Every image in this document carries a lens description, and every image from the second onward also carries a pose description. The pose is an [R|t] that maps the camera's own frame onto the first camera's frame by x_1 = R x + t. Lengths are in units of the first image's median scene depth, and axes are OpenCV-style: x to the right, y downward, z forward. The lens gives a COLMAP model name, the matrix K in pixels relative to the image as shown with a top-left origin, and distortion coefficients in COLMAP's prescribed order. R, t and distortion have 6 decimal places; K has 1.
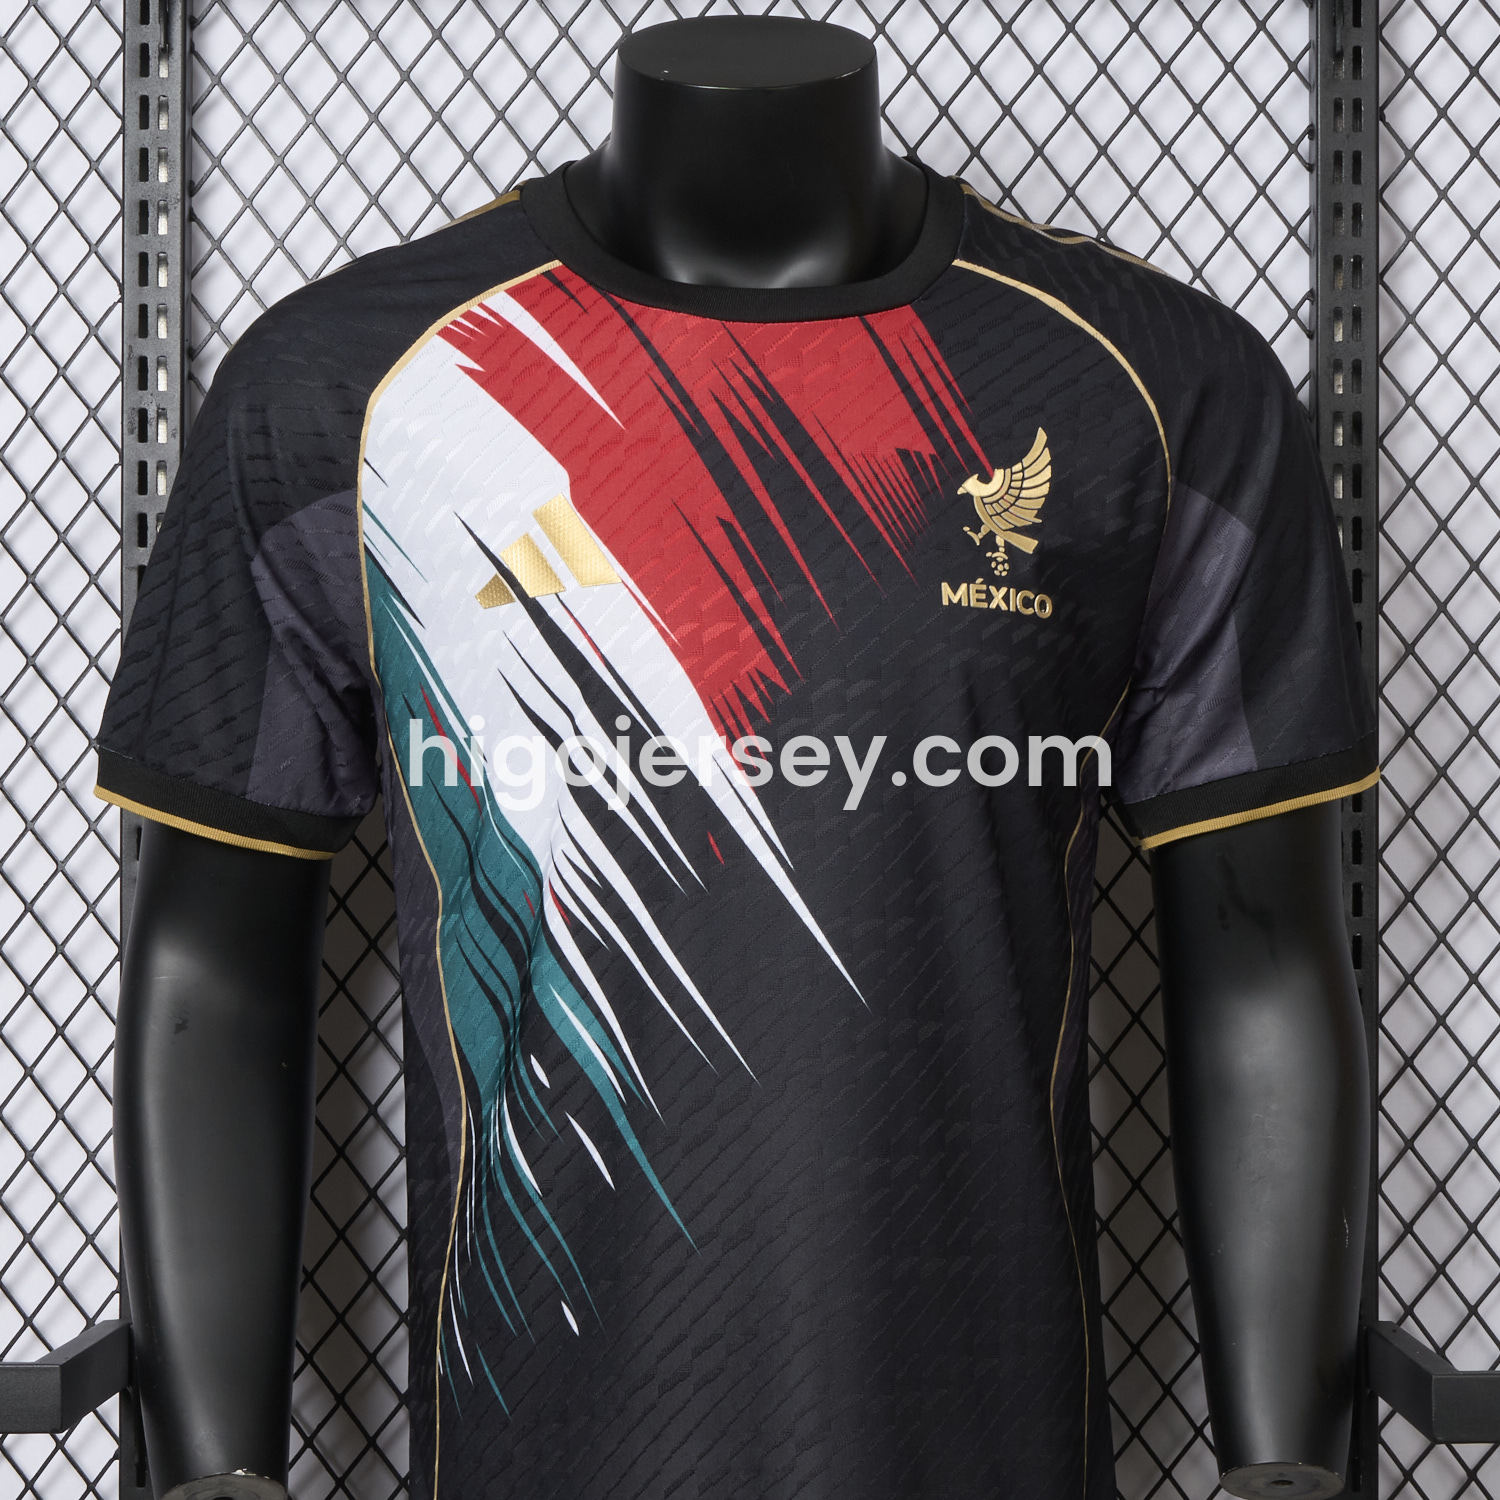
lens RADIAL K [[3152.9, 0, 754.3], [0, 3152.9, 736.8], [0, 0, 1]] dist [-0.051115, 0.000000]
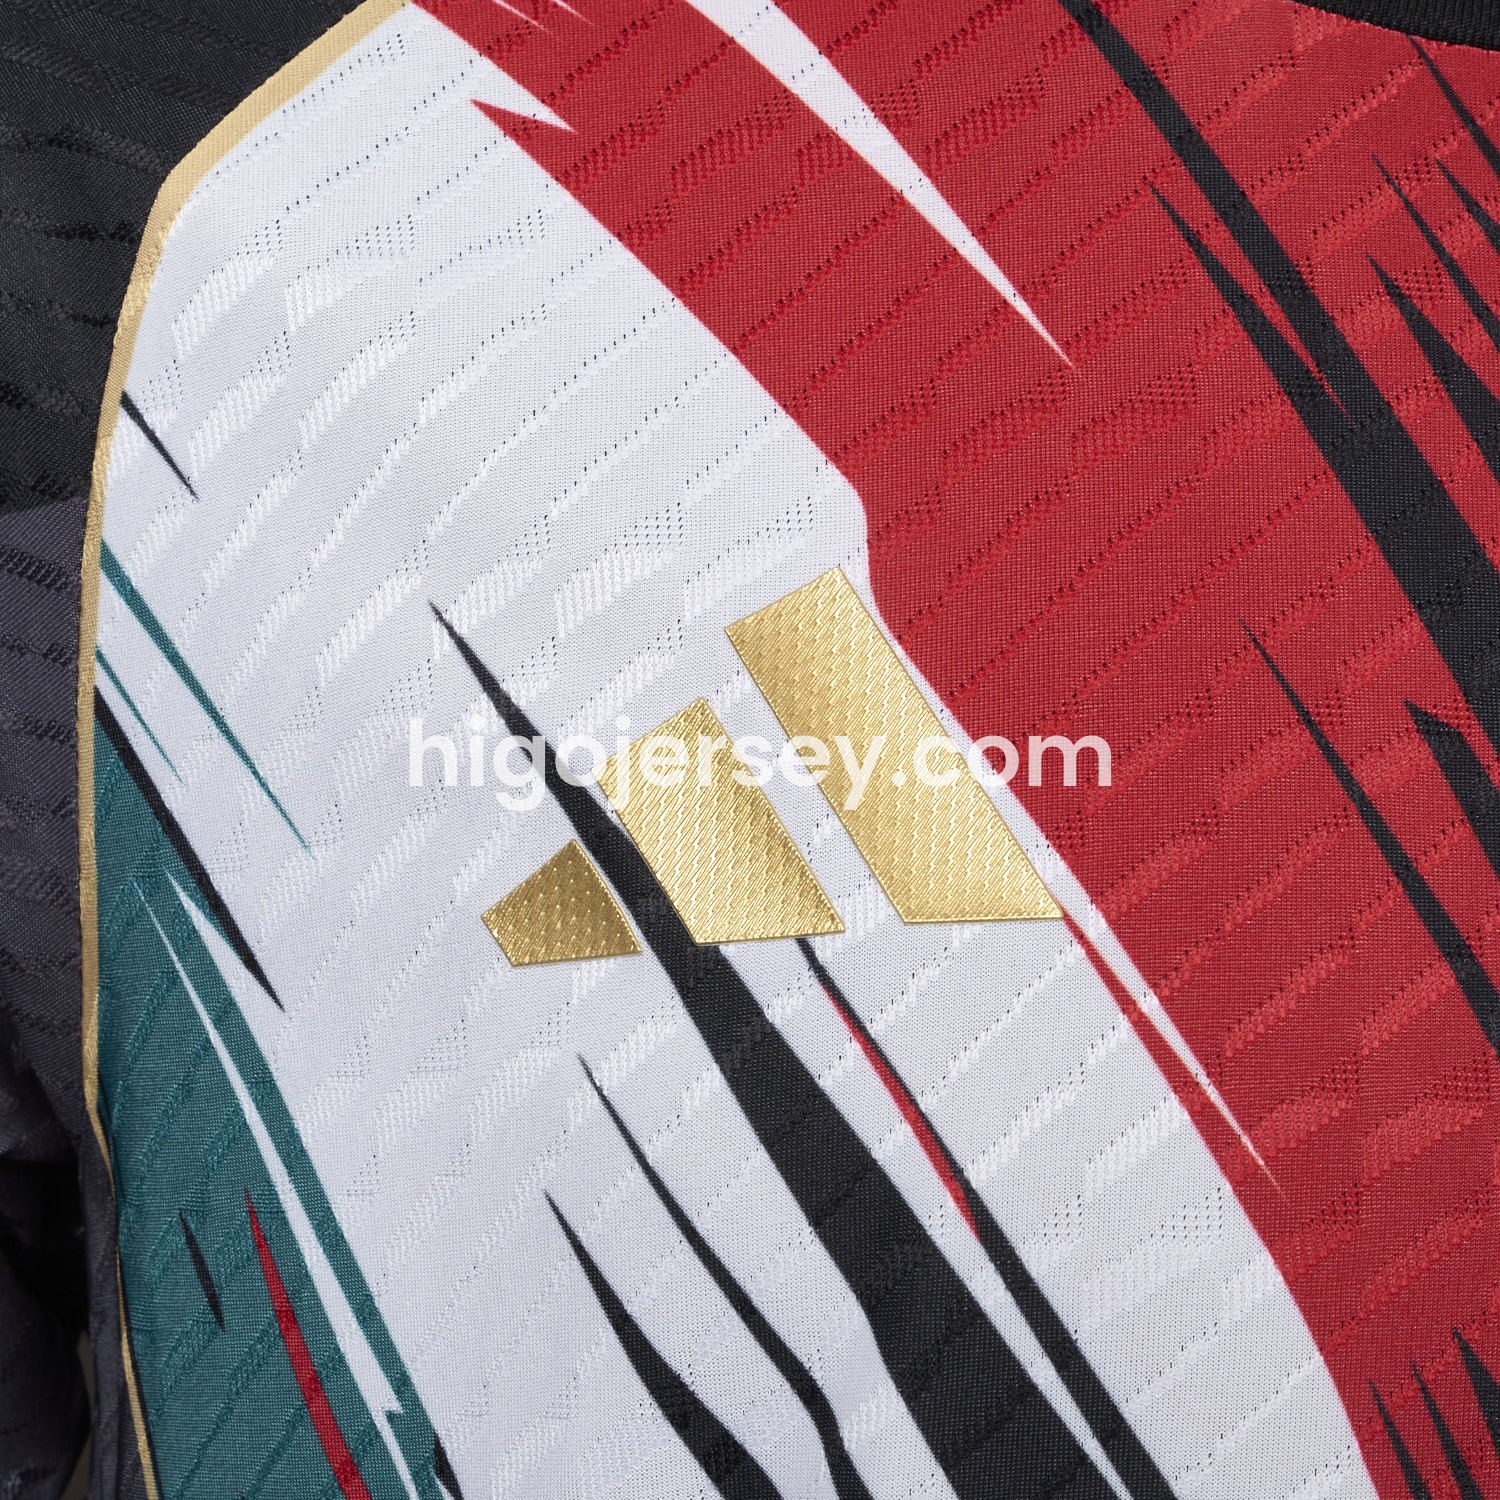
lens RADIAL K [[3152.9, 0, 752.5], [0, 3152.9, 746.6], [0, 0, 1]] dist [-0.051115, 0.000000]
pose [[0.994124, 0.084955, 0.067078, -0.084522], [-0.080289, 0.994350, -0.069446, -0.041999], [-0.072599, 0.063652, 0.995328, 0.722573]]
